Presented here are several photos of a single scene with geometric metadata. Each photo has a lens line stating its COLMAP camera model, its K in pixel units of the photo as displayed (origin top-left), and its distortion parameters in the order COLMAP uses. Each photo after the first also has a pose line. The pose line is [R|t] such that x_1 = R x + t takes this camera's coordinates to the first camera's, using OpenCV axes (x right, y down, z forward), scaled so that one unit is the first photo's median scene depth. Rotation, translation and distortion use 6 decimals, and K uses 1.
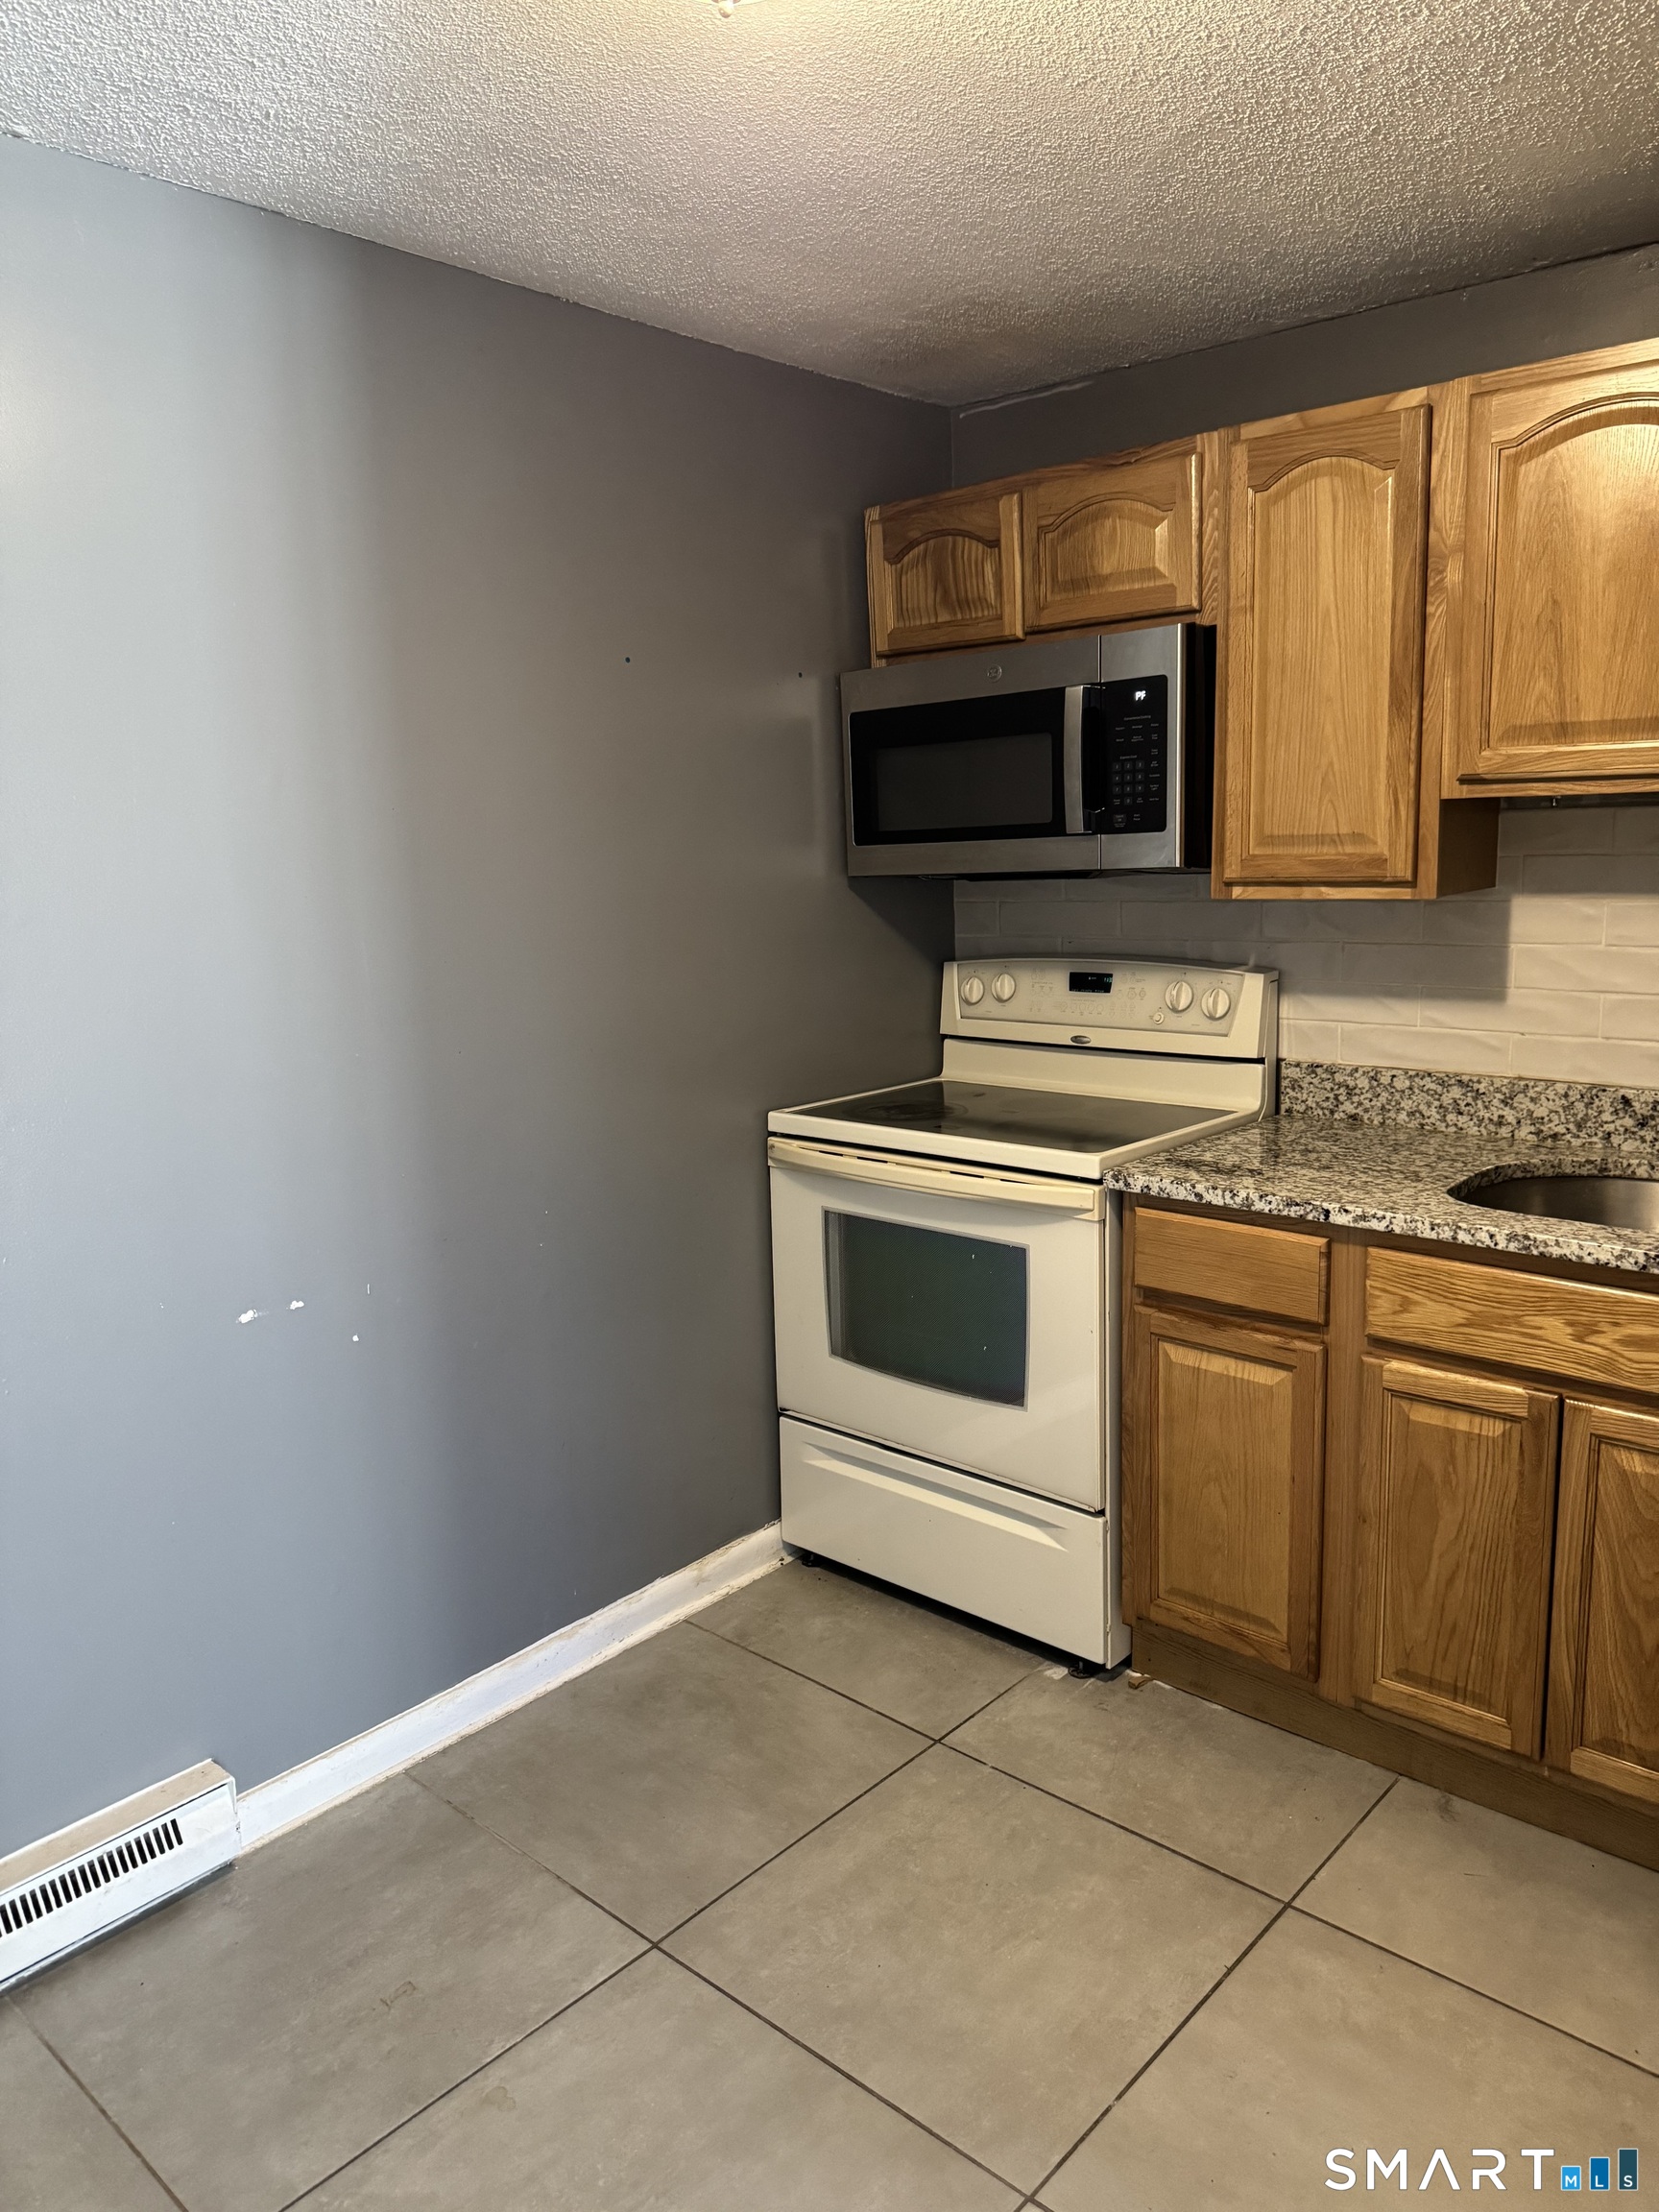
lens RADIAL K [[1564.0, 0, 819.7], [0, 1564.0, 1098.4], [0, 0, 1]] dist [0.064573, -0.086222]
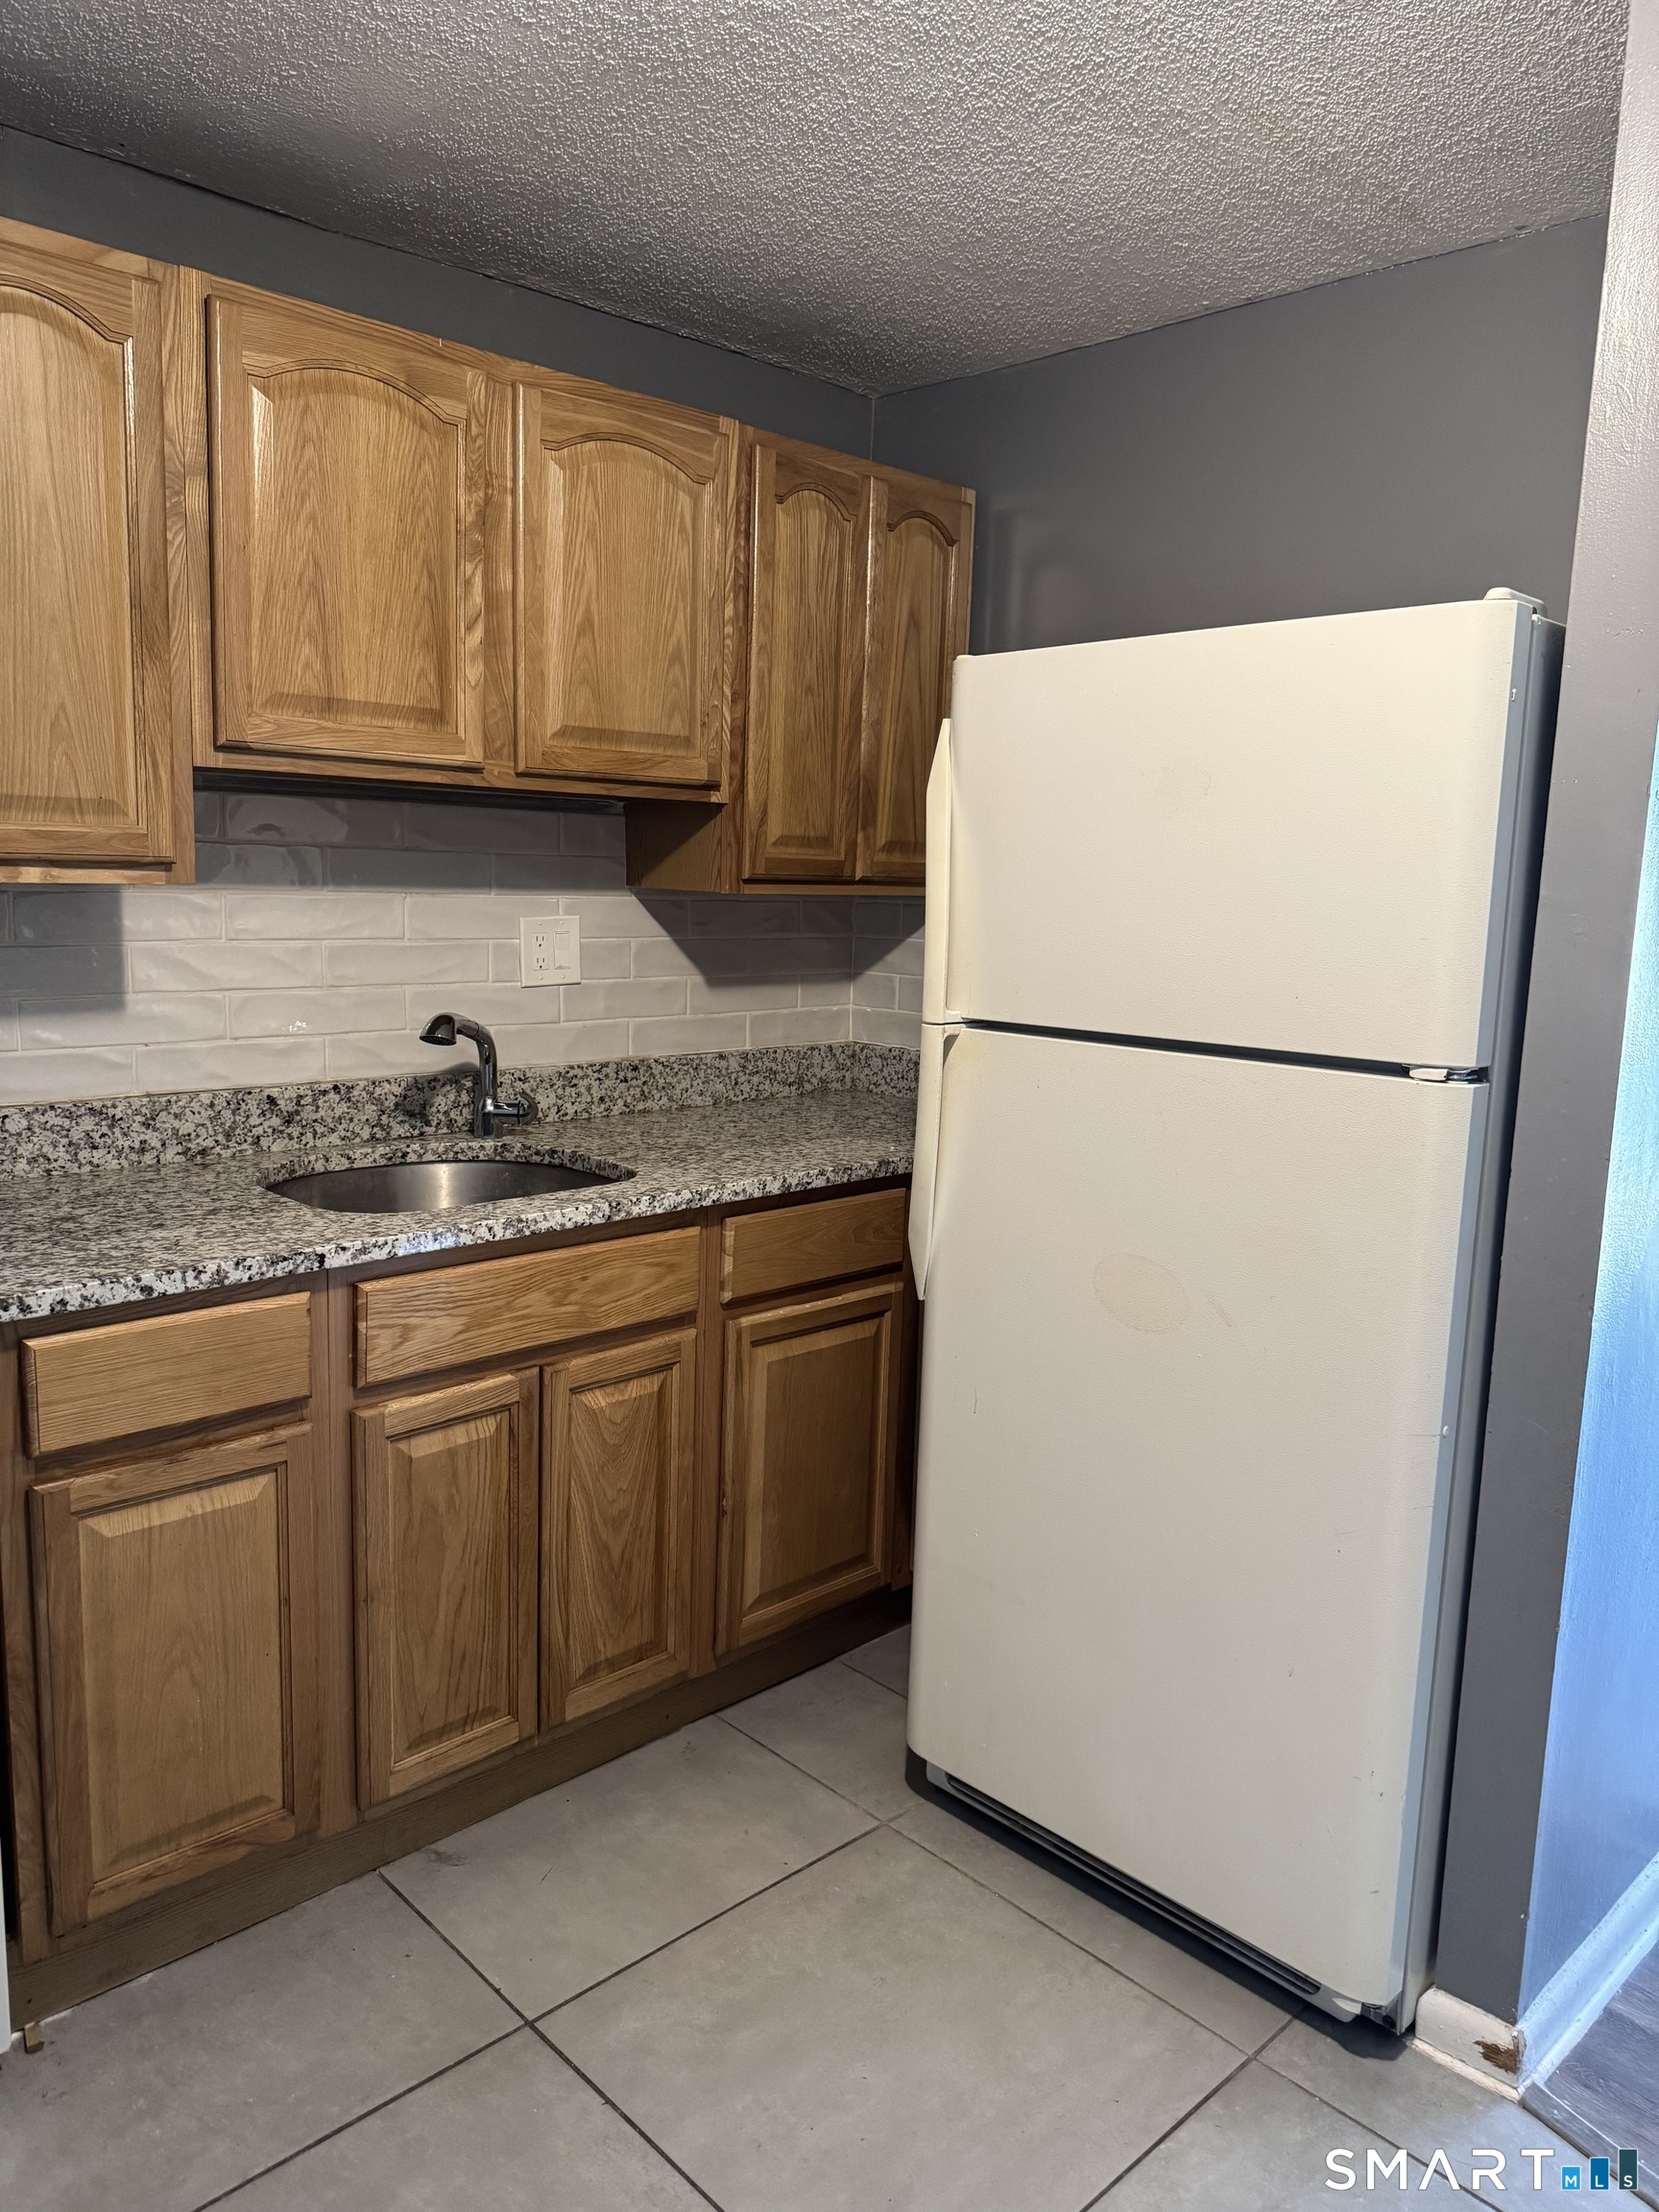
lens RADIAL K [[1552.5, 0, 829.5], [0, 1552.5, 1106.0], [0, 0, 1]] dist [0.141080, -0.255731]
pose [[0.066127, -0.120813, 0.990470, -0.448981], [0.139652, 0.983993, 0.110699, -0.057659], [-0.987990, 0.131001, 0.081941, 0.626201]]
